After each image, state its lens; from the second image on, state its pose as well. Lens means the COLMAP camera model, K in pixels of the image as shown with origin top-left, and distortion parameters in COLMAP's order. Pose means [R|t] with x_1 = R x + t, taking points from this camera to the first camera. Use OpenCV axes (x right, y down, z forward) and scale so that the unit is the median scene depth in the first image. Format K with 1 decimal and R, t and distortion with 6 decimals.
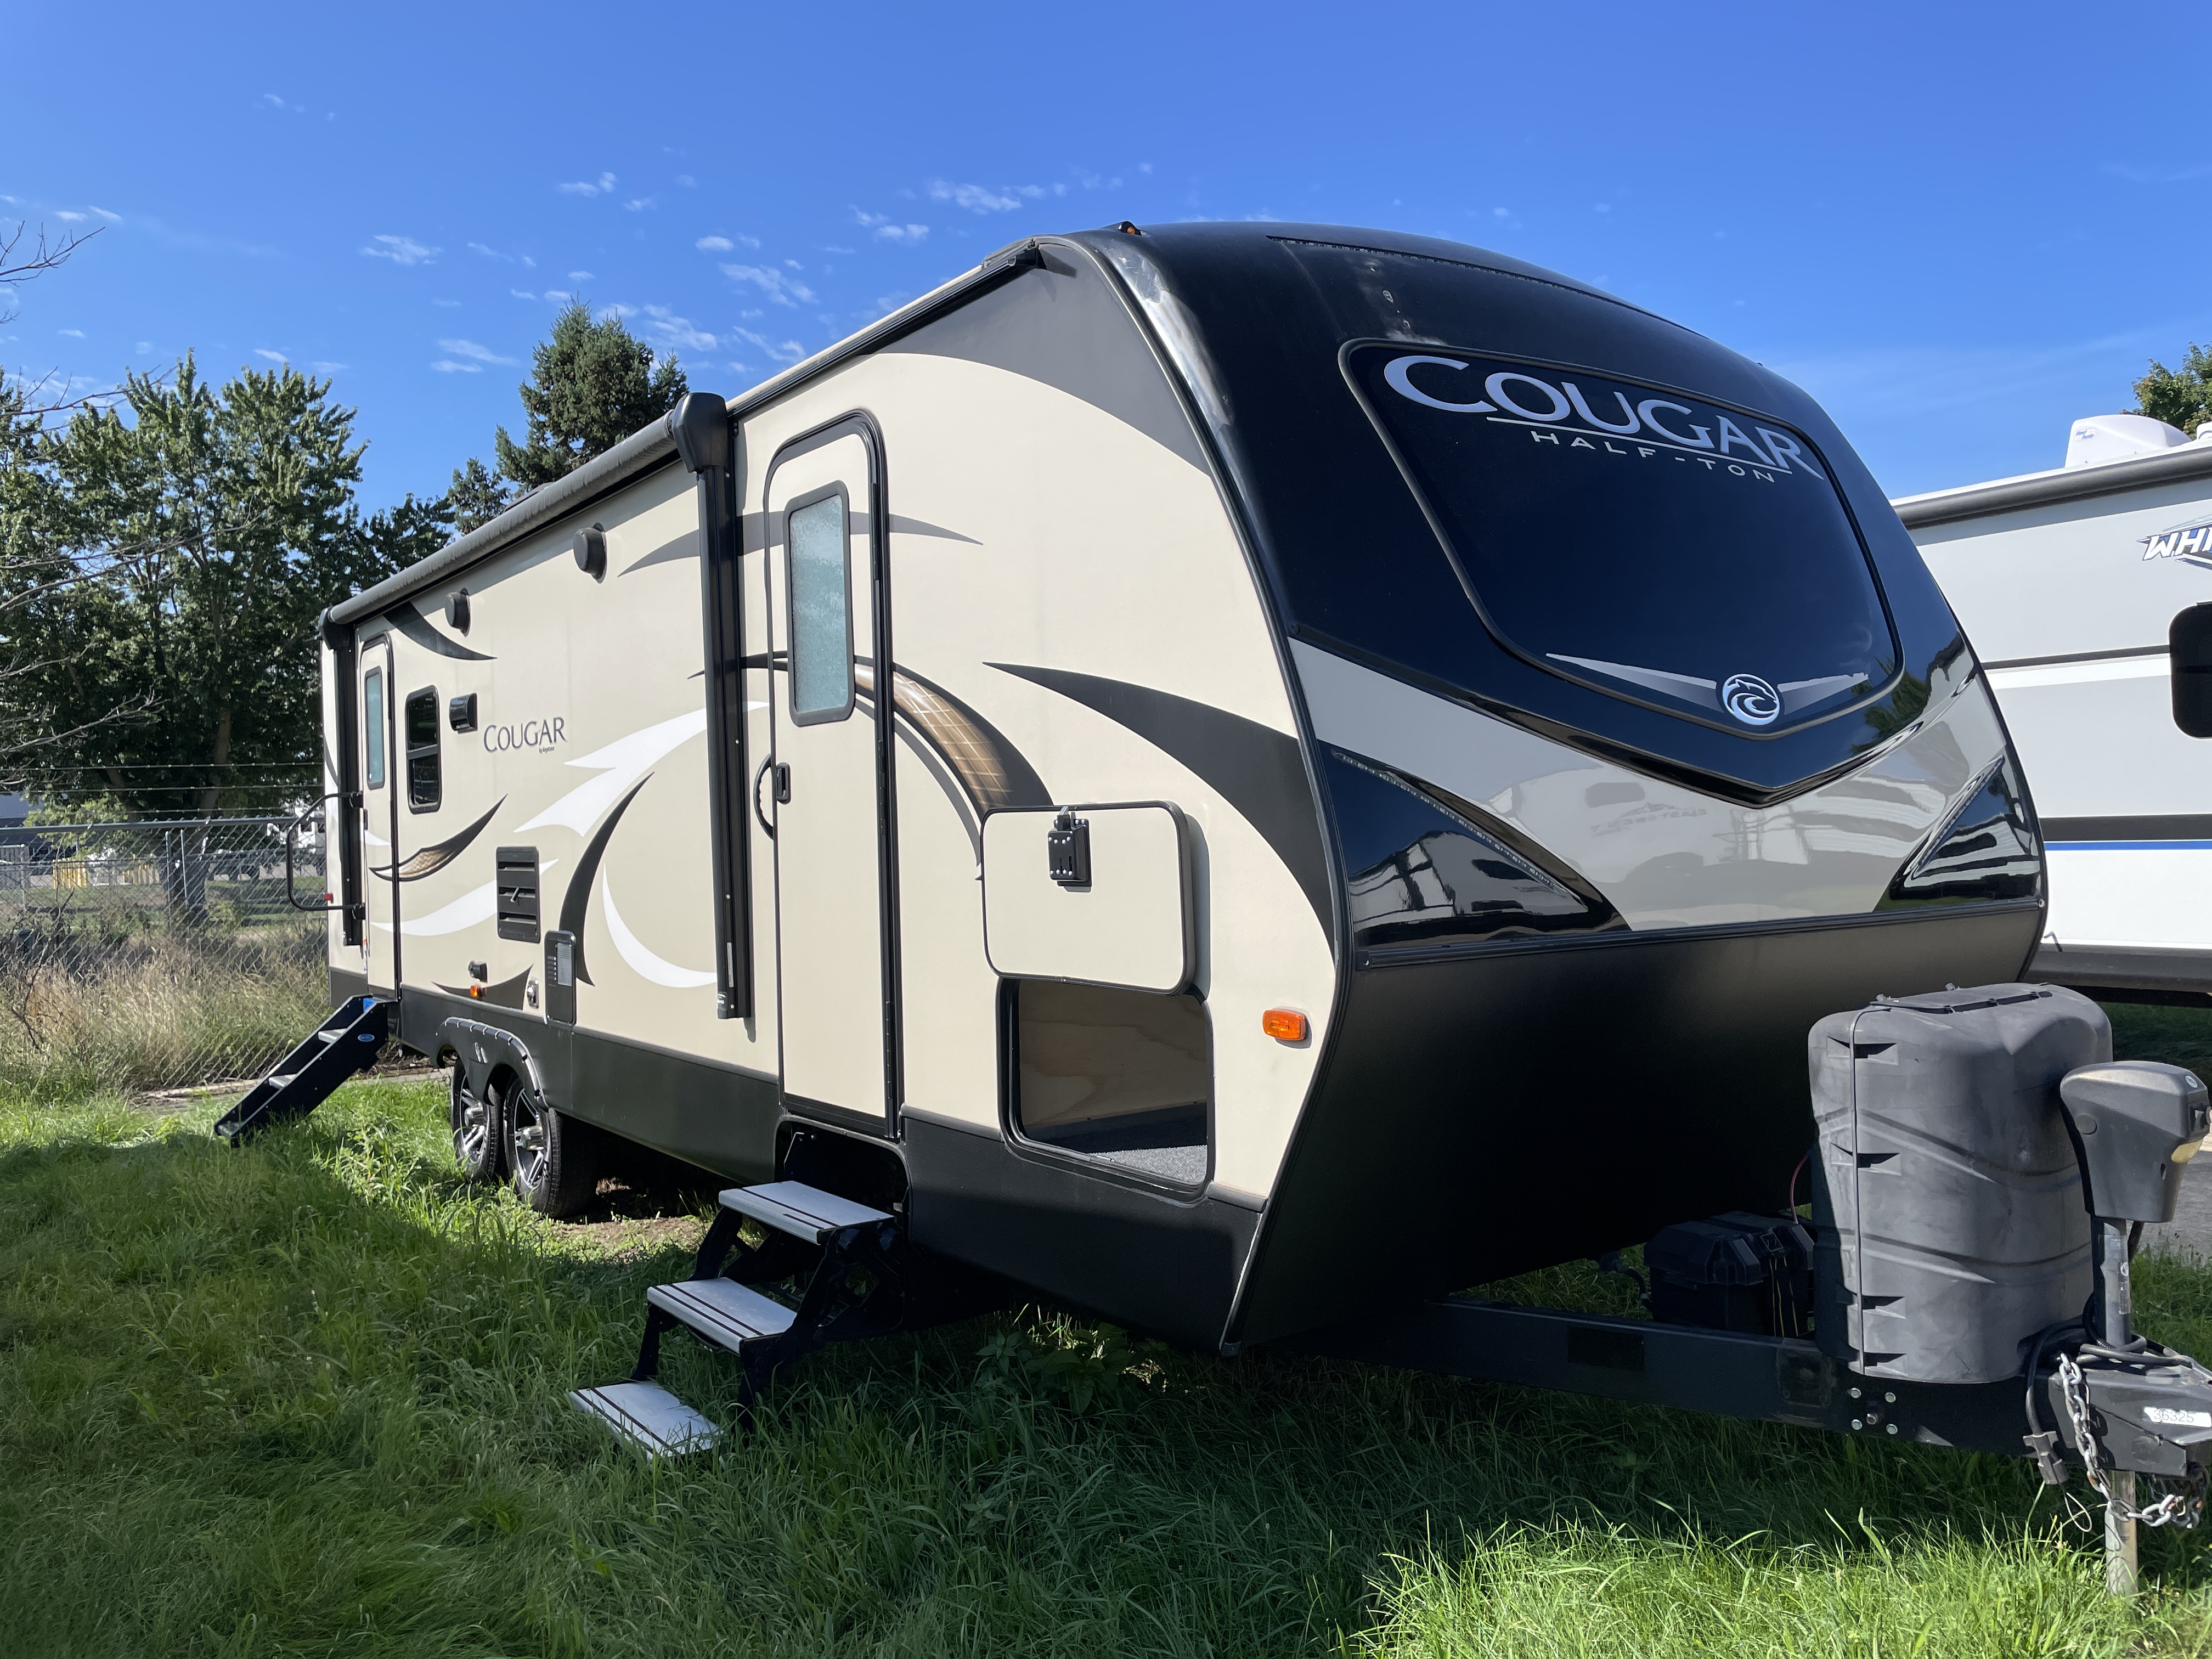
lens RADIAL K [[1683.0, 0, 1111.3], [0, 1683.0, 818.3], [0, 0, 1]] dist [0.081371, -0.117679]
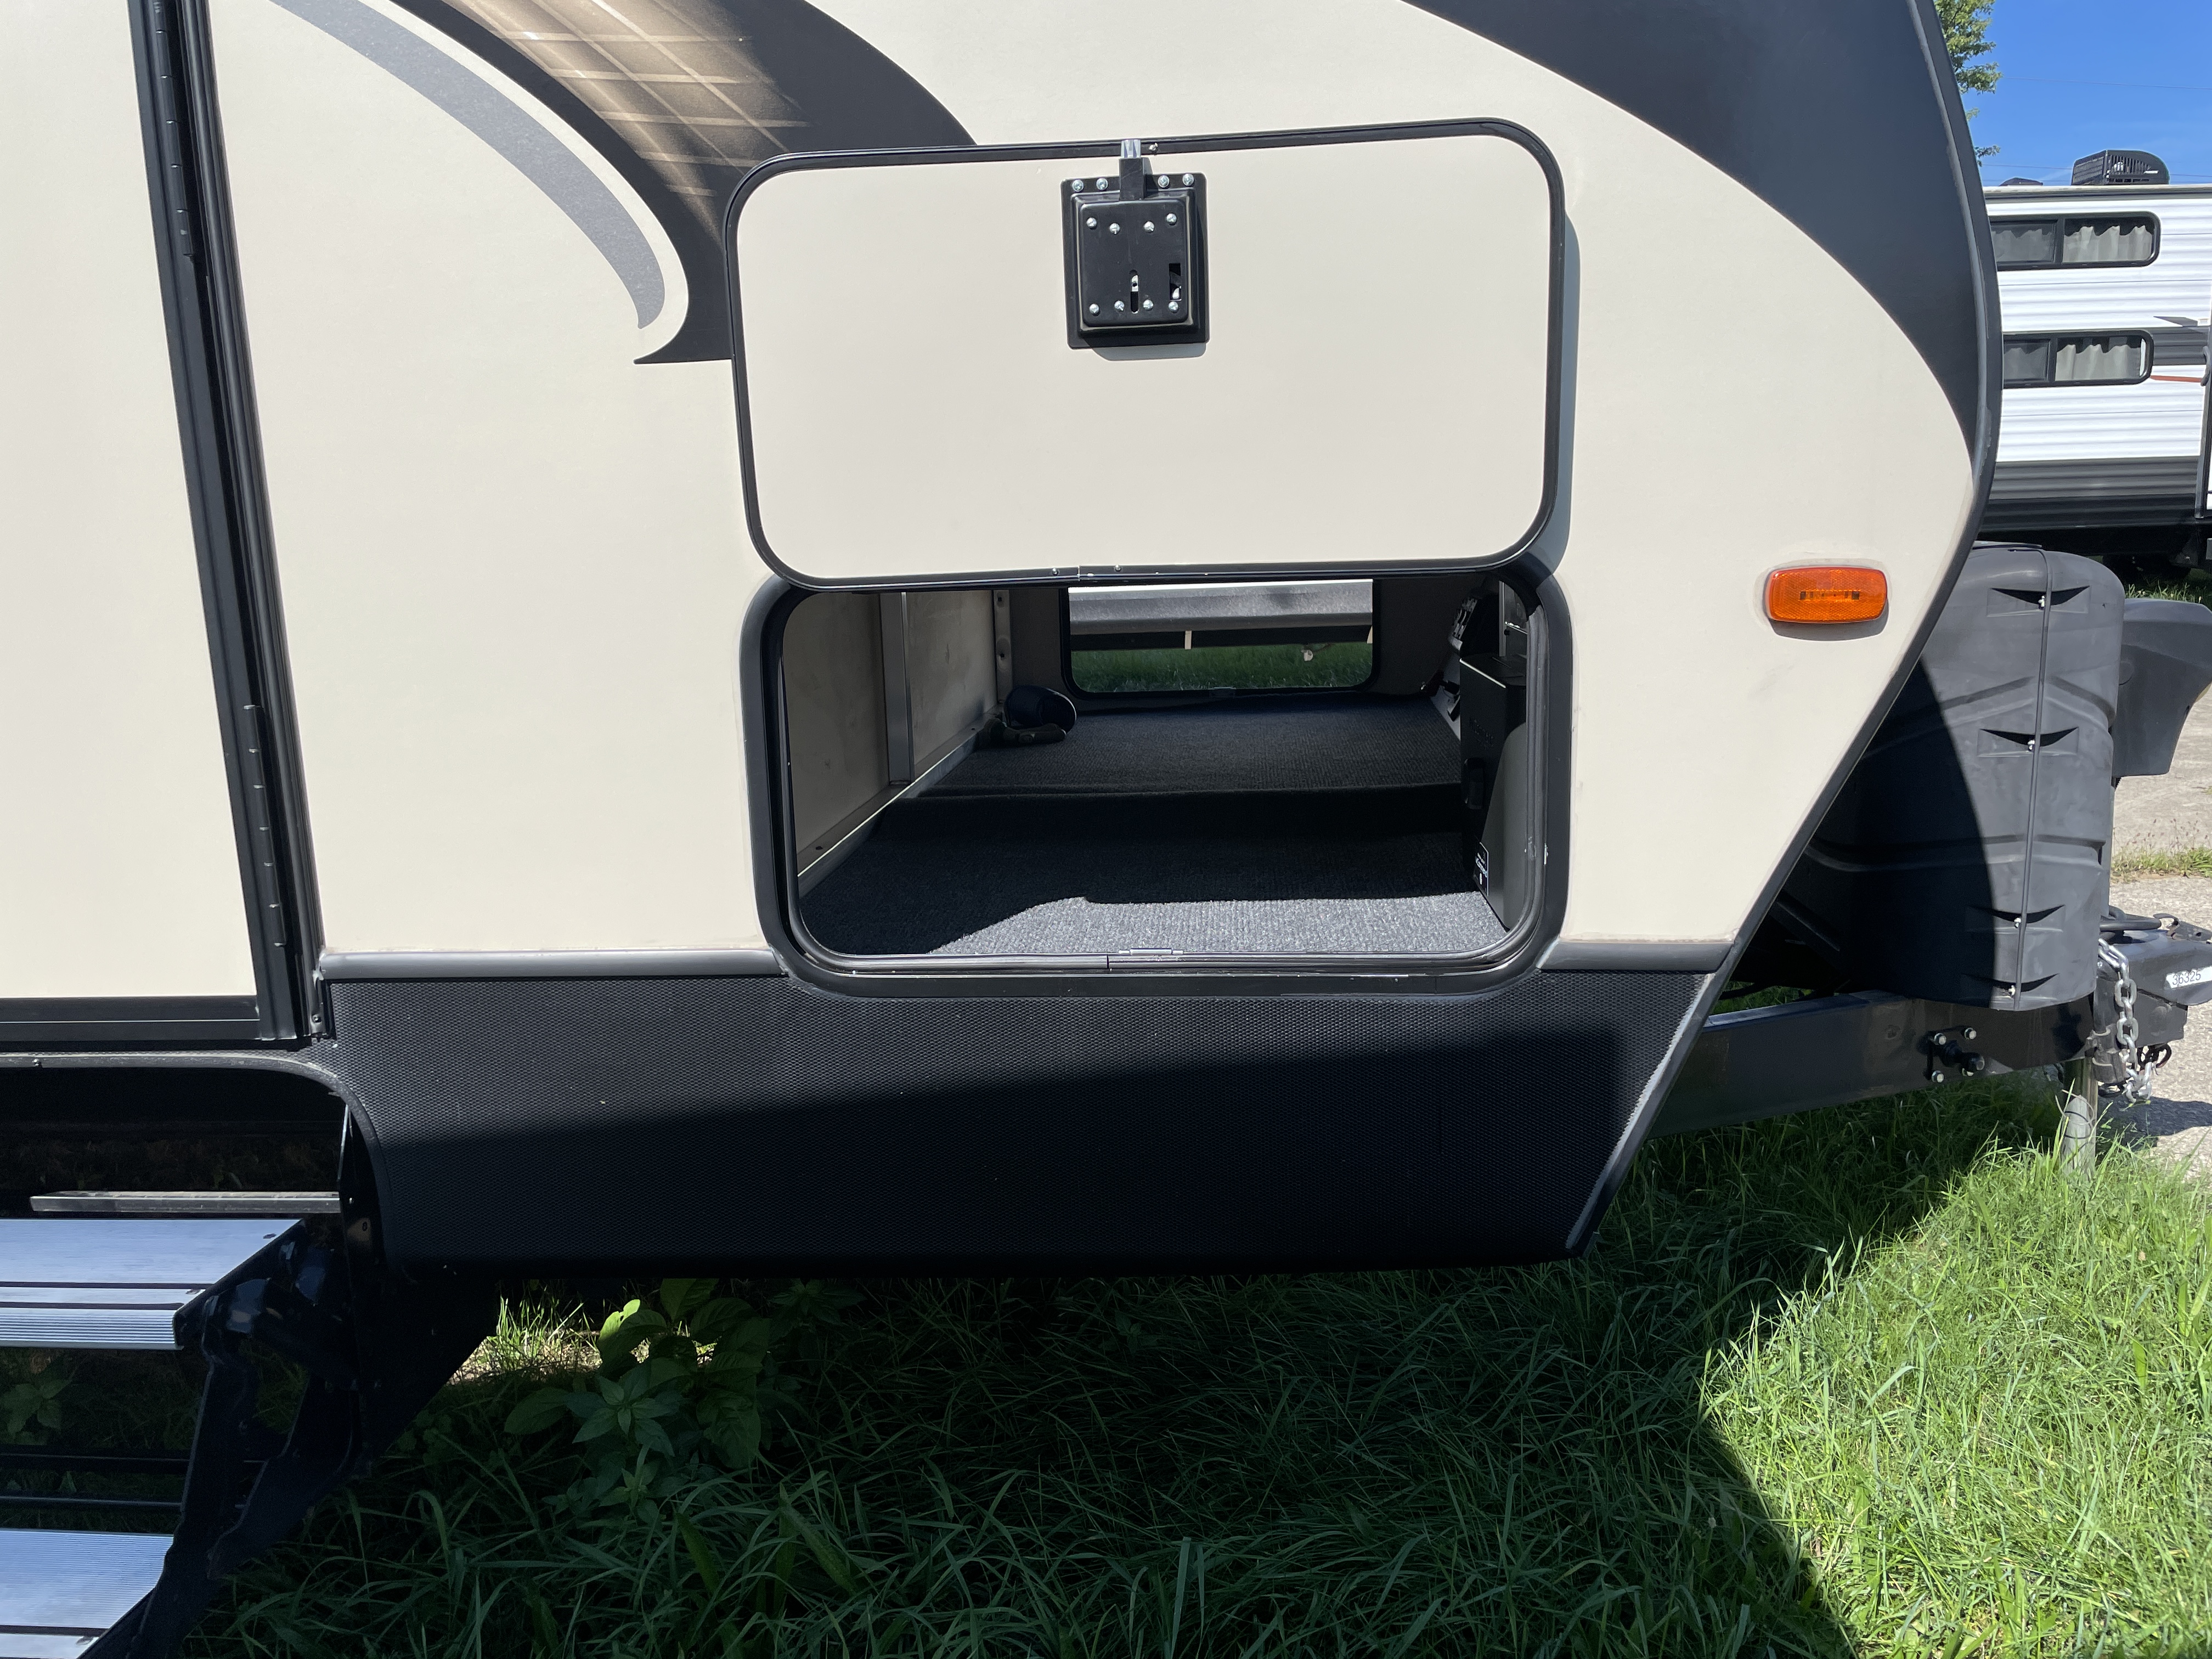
lens RADIAL K [[1683.0, 0, 1111.3], [0, 1683.0, 818.3], [0, 0, 1]] dist [0.081371, -0.117679]
pose [[0.651677, -0.137871, 0.745861, -0.369351], [0.013594, 0.985306, 0.170255, 0.086709], [-0.758375, -0.100812, 0.643976, 0.731513]]
